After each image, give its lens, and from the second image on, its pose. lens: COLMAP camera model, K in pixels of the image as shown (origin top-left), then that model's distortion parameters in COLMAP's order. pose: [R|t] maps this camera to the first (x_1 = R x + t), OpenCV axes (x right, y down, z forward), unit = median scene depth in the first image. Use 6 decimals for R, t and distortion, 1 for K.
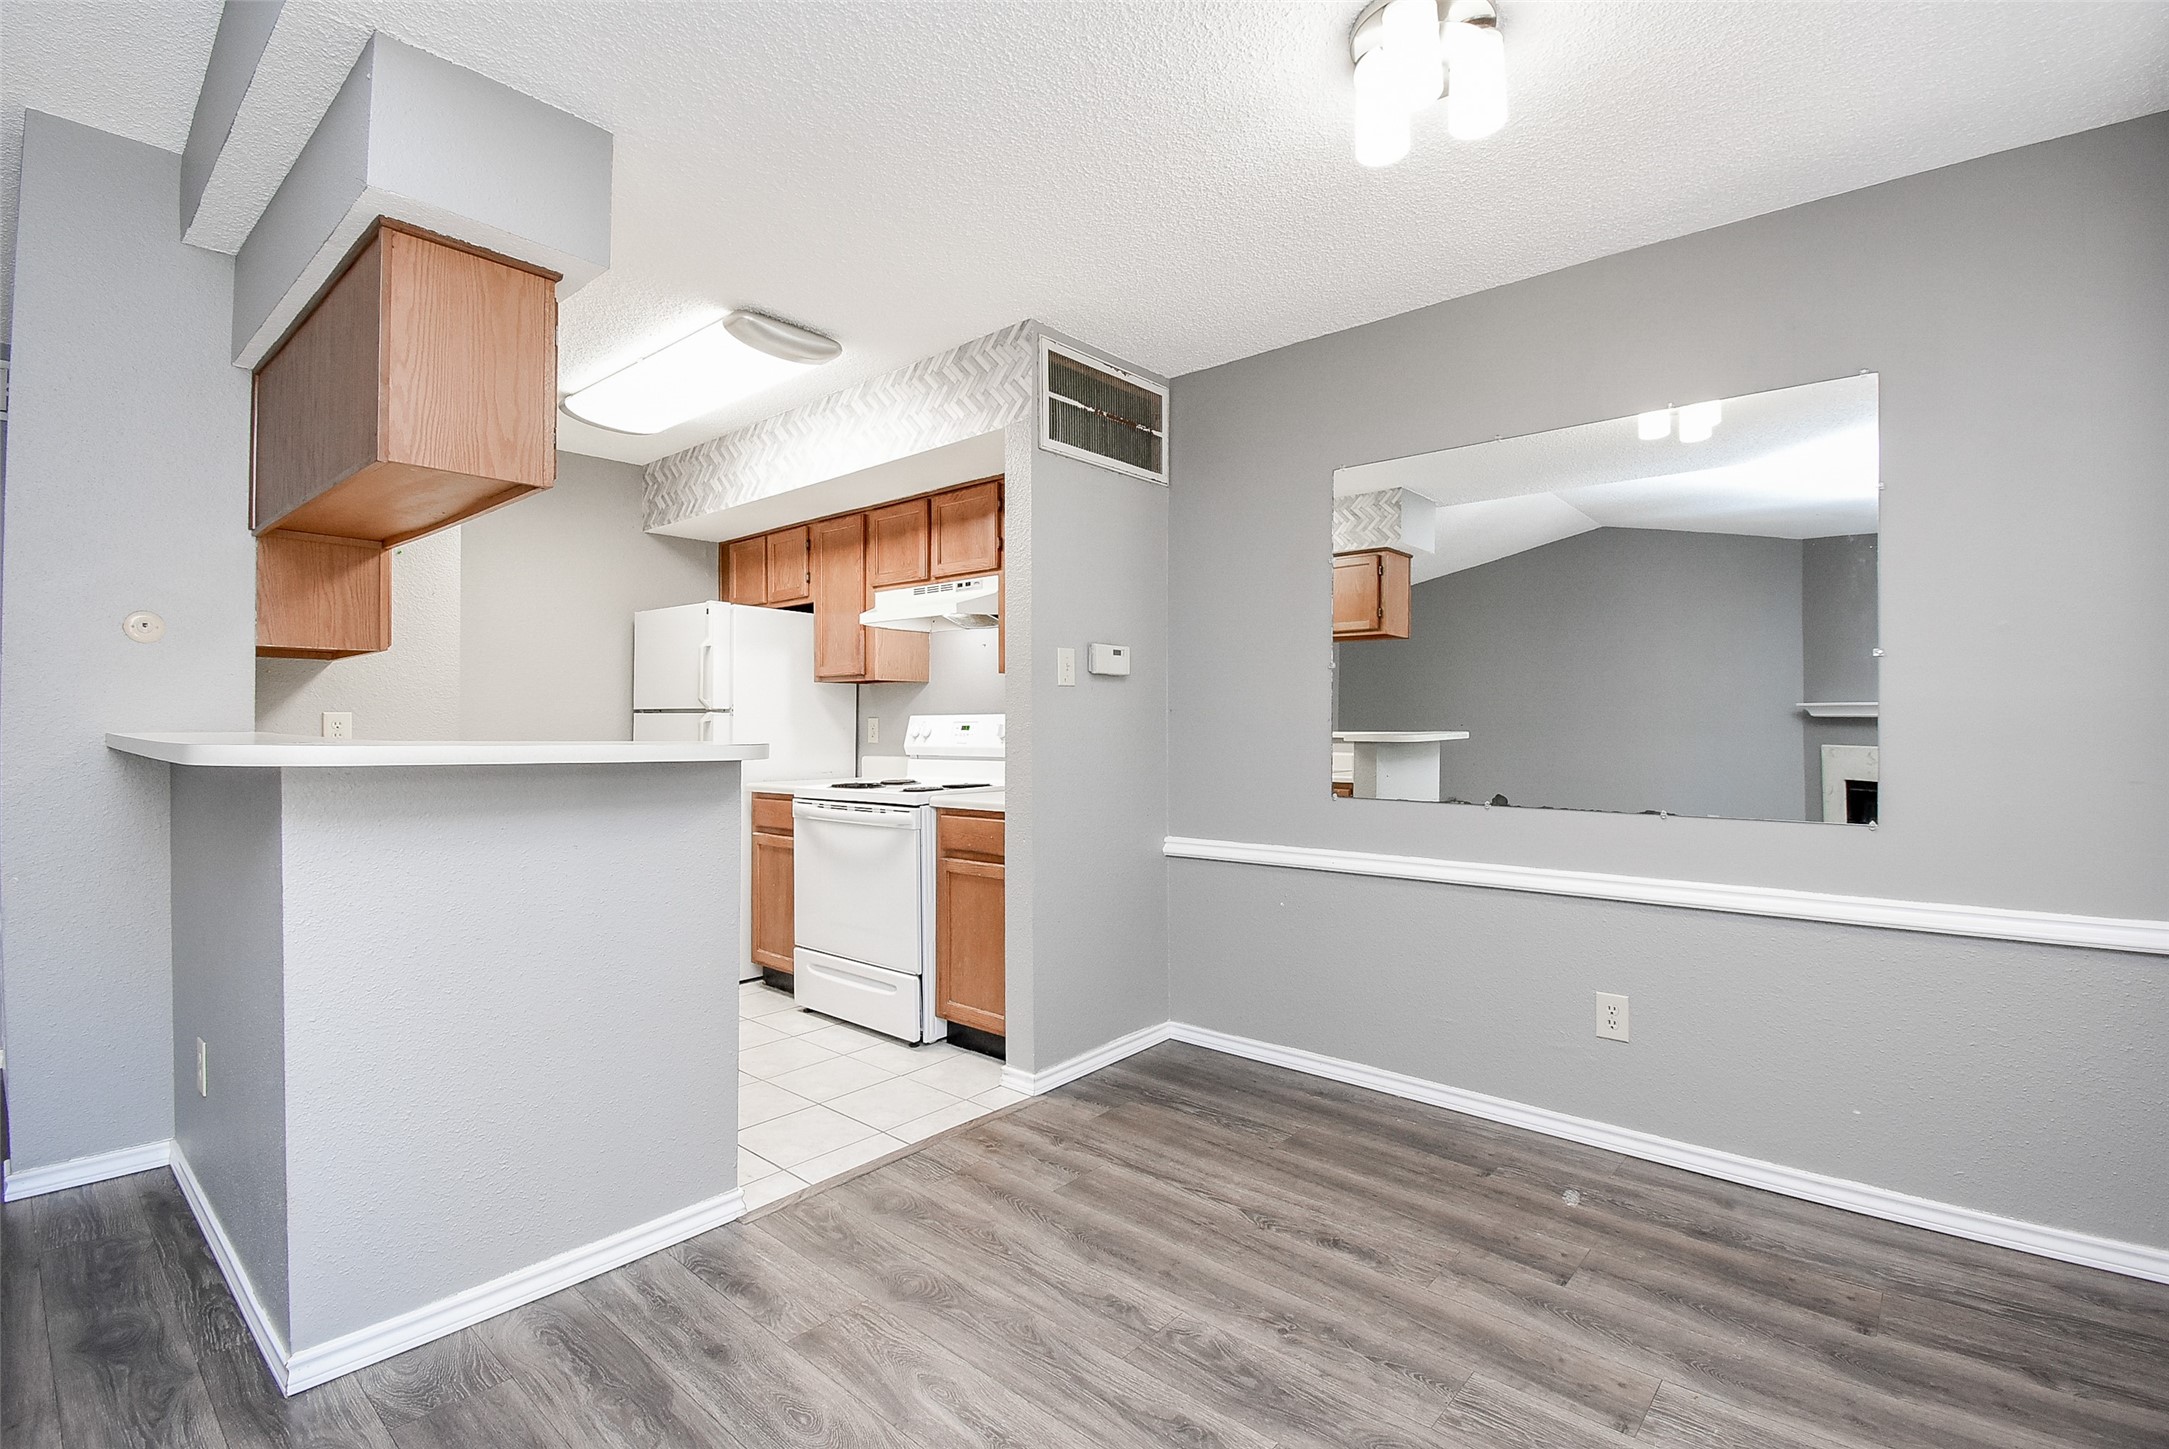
lens RADIAL K [[962.0, 0, 1108.2], [0, 962.0, 721.0], [0, 0, 1]] dist [0.023102, -0.028017]
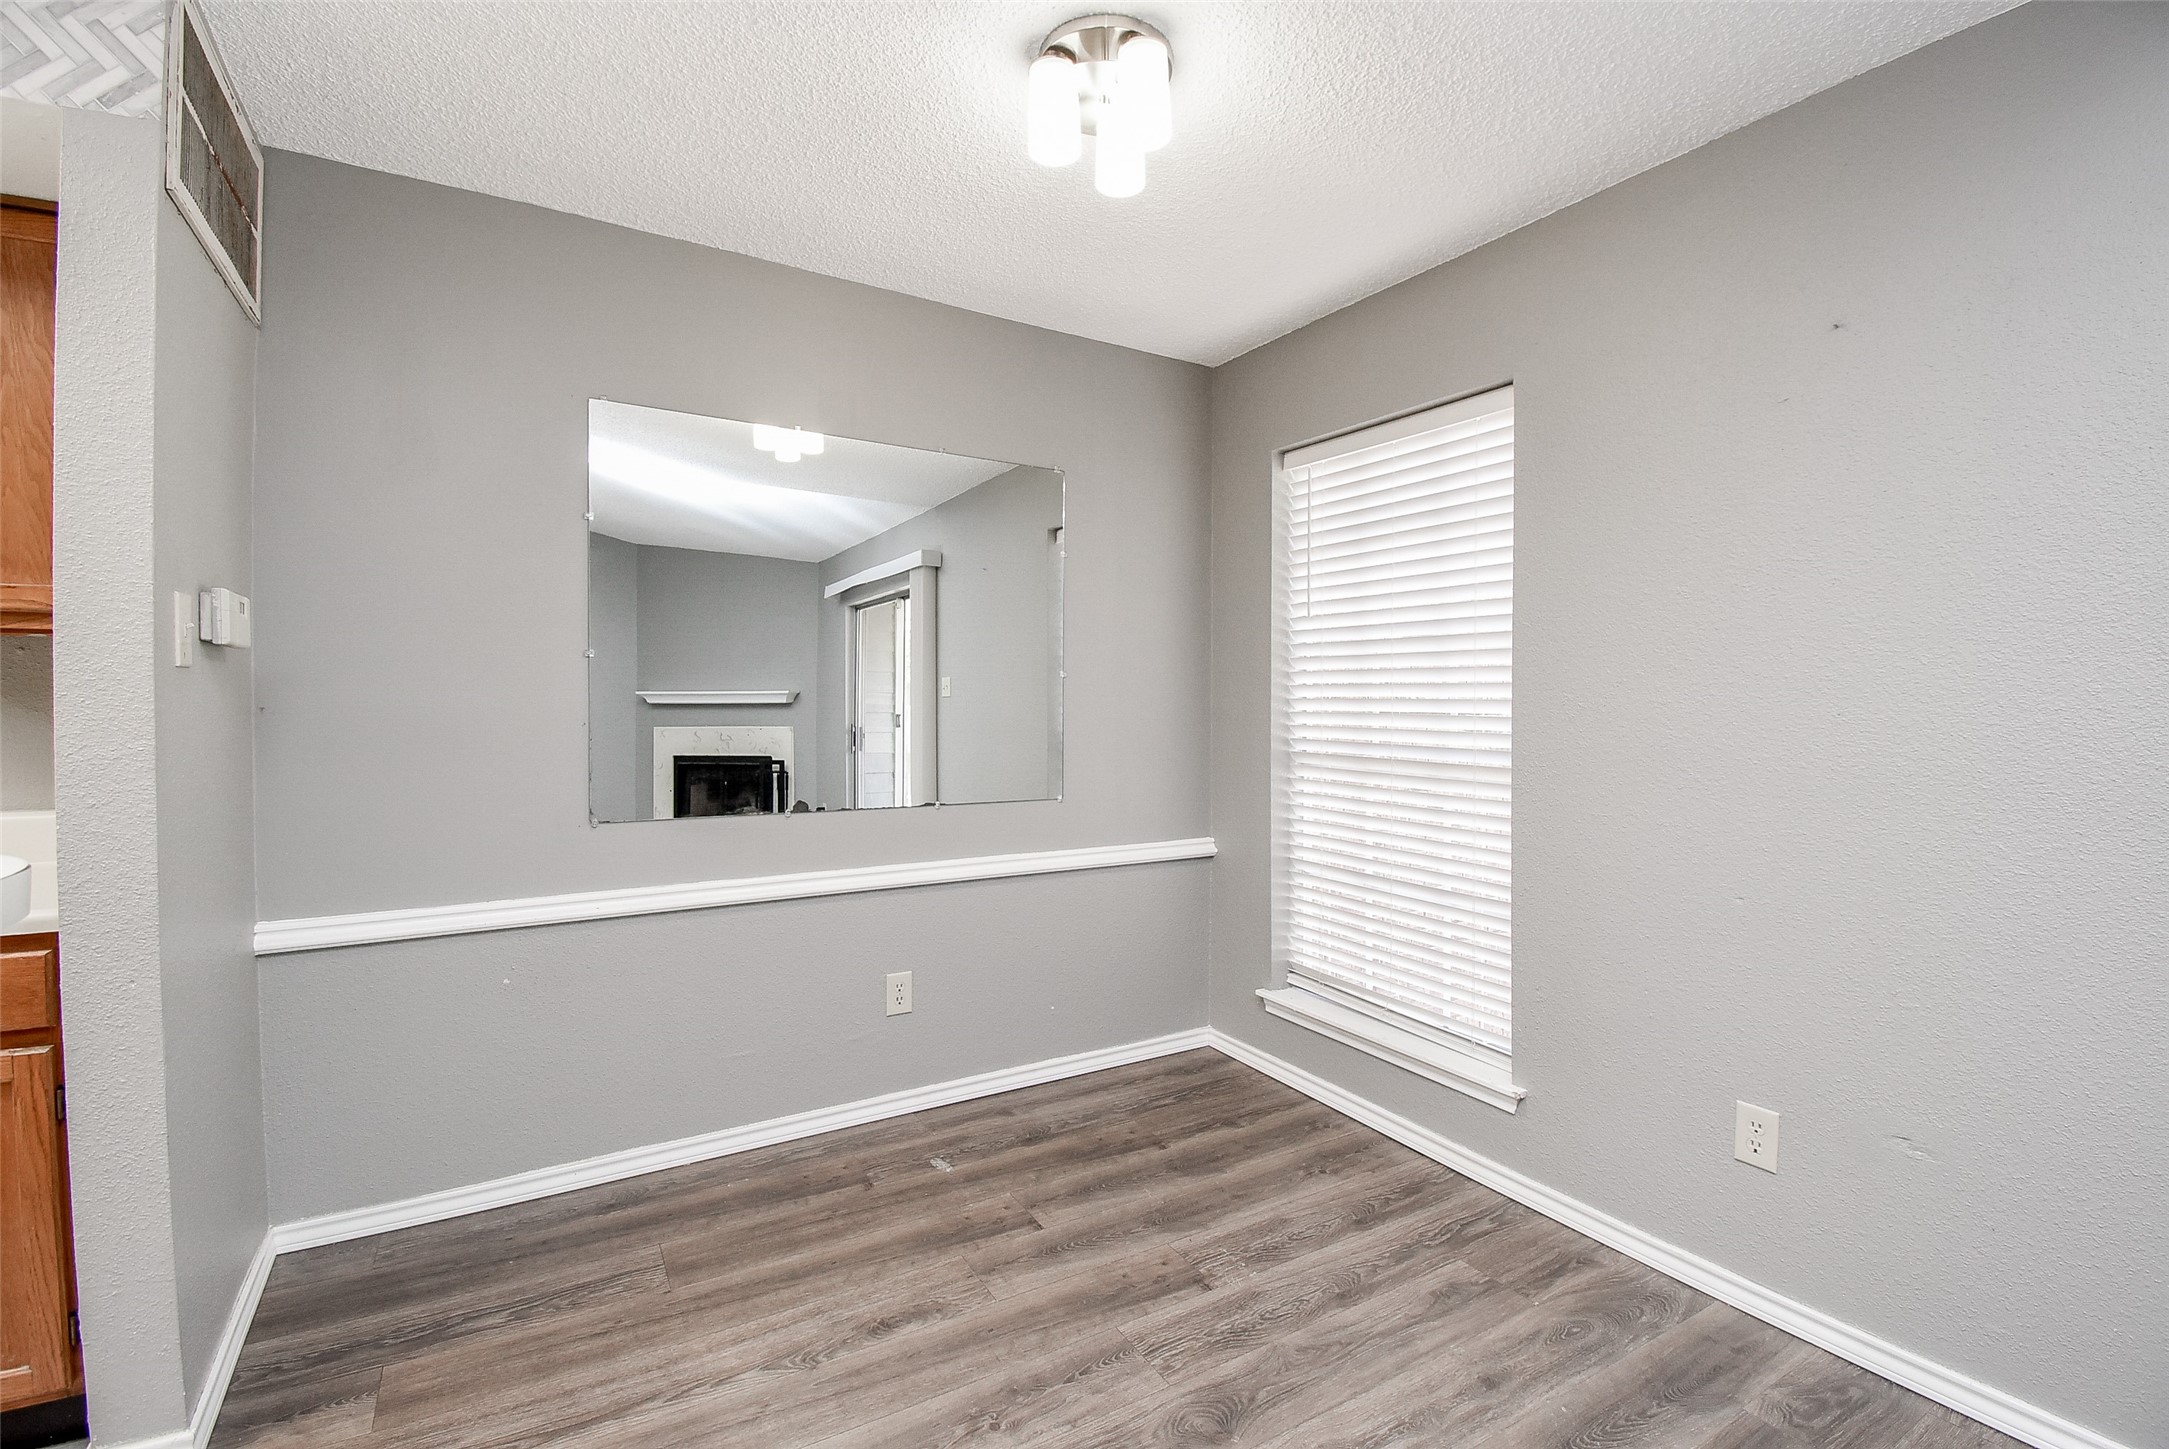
lens RADIAL K [[962.2, 0, 1074.4], [0, 962.2, 719.7], [0, 0, 1]] dist [0.018352, -0.026088]
pose [[0.329056, -0.013997, 0.944207, -0.379365], [-0.009118, 0.999796, 0.017999, -0.022638], [-0.944267, -0.014532, 0.328861, 0.392489]]
